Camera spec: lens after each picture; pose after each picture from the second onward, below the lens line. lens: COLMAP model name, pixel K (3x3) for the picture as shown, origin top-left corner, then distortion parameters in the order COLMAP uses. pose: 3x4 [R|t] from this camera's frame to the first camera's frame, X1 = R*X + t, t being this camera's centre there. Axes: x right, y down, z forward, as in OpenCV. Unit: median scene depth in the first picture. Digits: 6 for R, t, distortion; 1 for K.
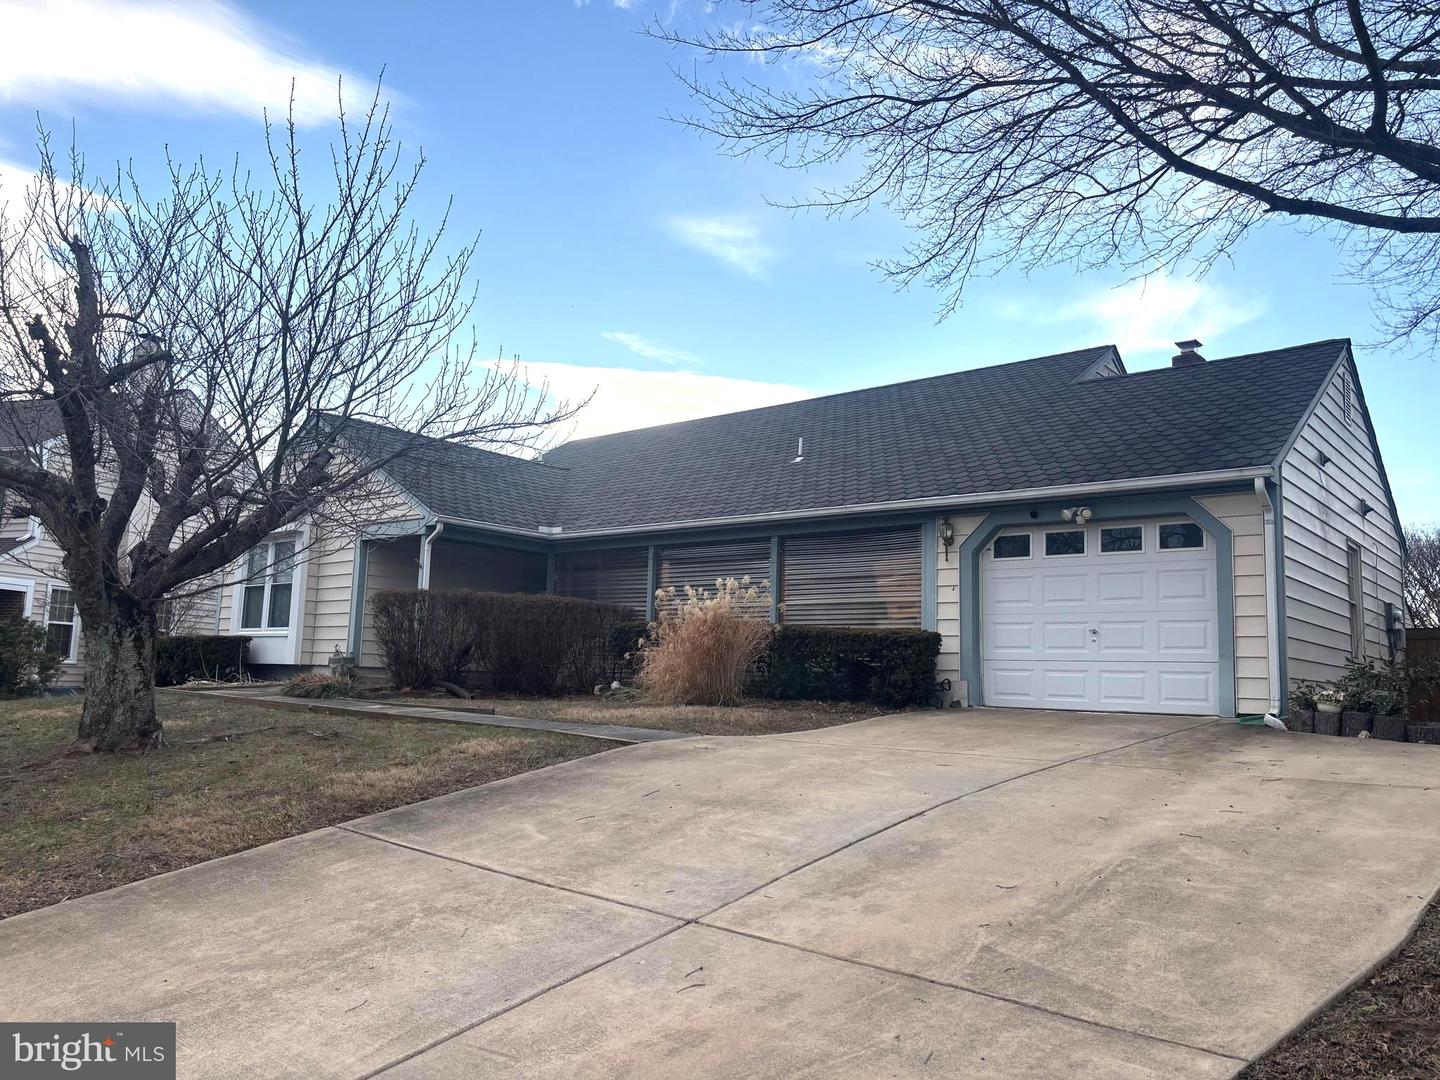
lens RADIAL K [[1070.8, 0, 720.0], [0, 1070.8, 540.0], [0, 0, 1]] dist [0.001667, 0.000574]
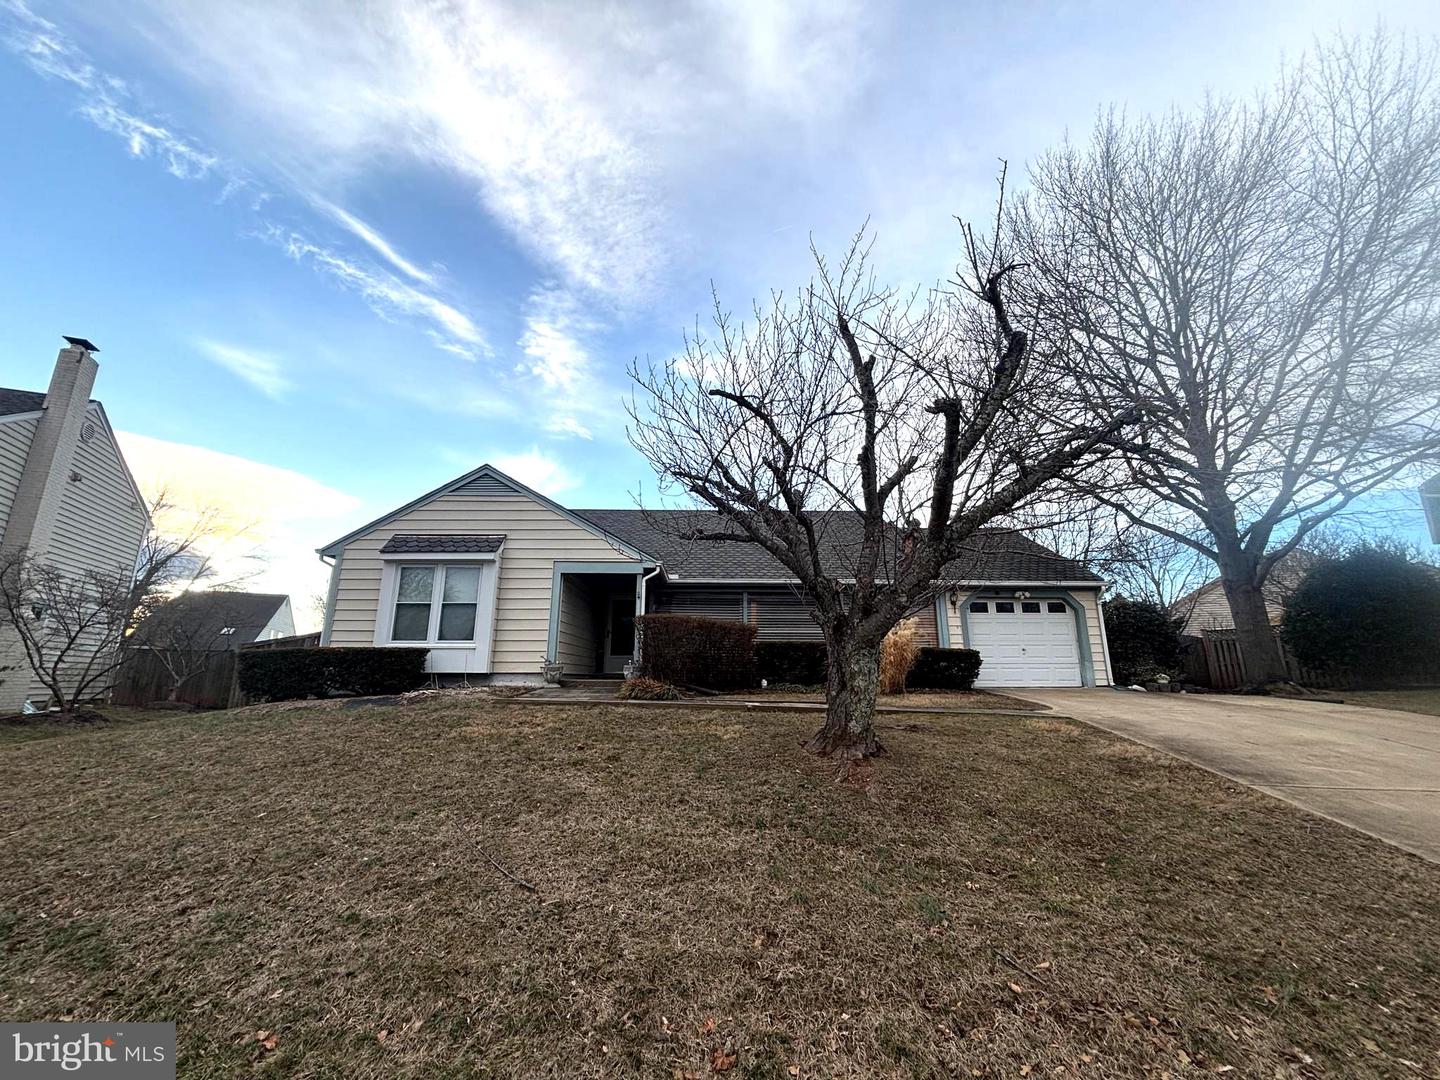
lens RADIAL K [[585.0, 0, 721.9], [0, 585.0, 541.1], [0, 0, 1]] dist [0.006478, -0.000190]
pose [[0.762166, 0.118845, 0.636380, -0.825528], [-0.064691, 0.992067, -0.107791, 0.032365], [-0.644141, 0.040987, 0.763808, 0.438528]]
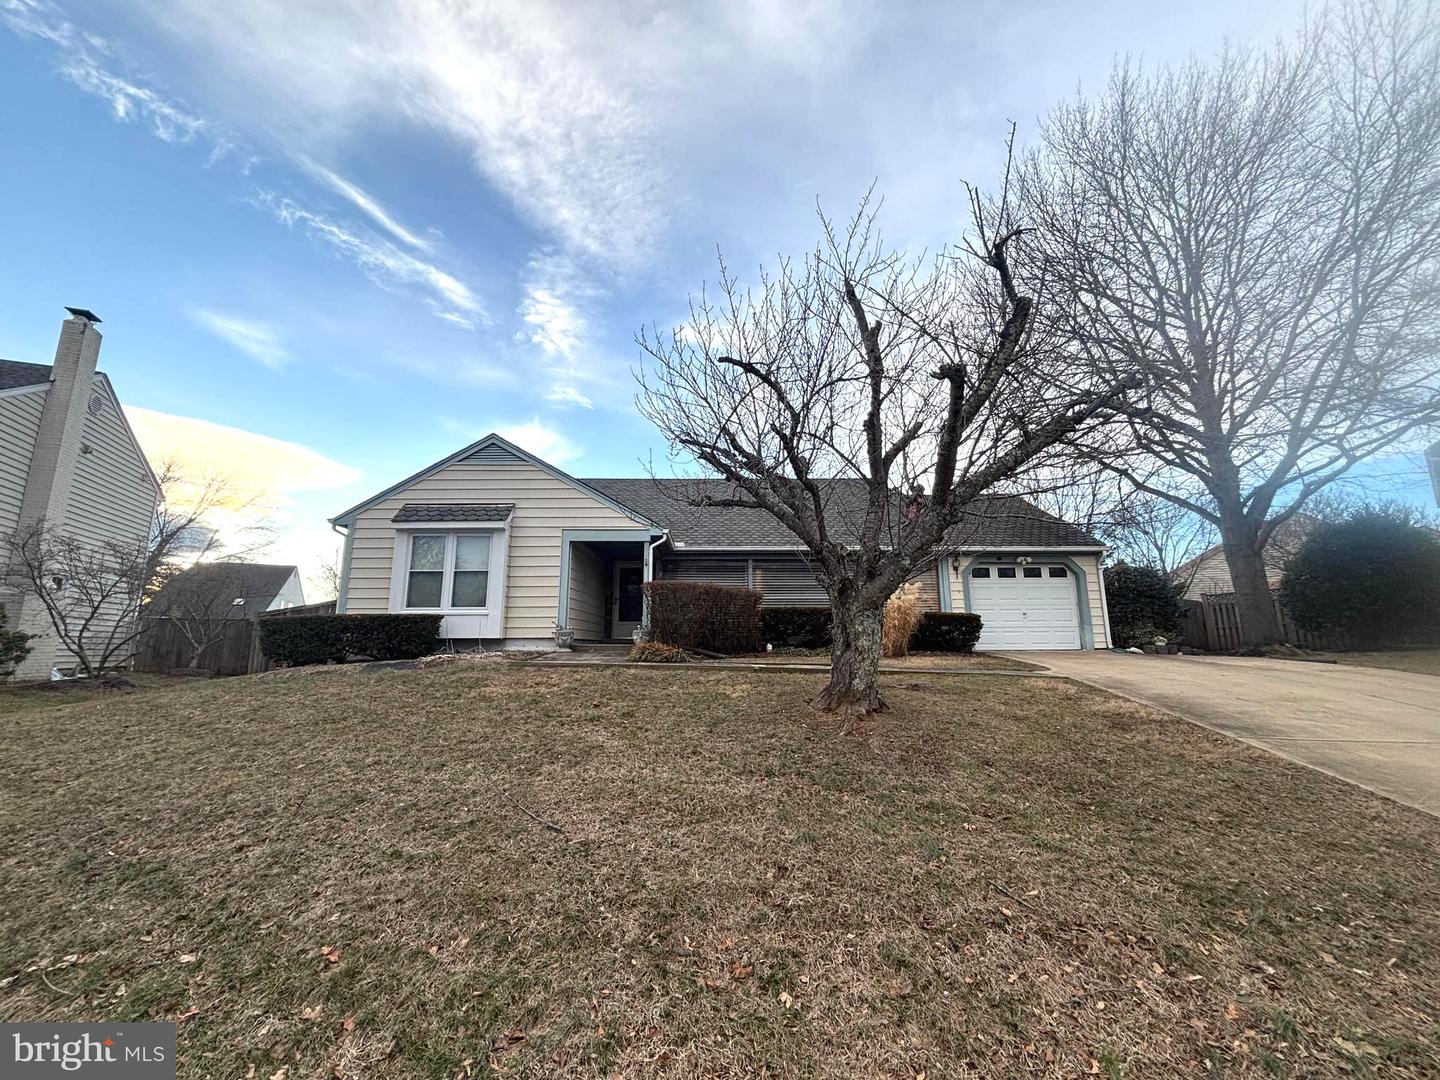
lens RADIAL K [[585.3, 0, 720.0], [0, 585.3, 540.0], [0, 0, 1]] dist [0.002373, 0.000594]
pose [[0.767590, 0.081850, 0.635694, -0.837093], [-0.059046, 0.996625, -0.057025, 0.036843], [-0.638216, 0.006237, 0.769832, 0.431700]]
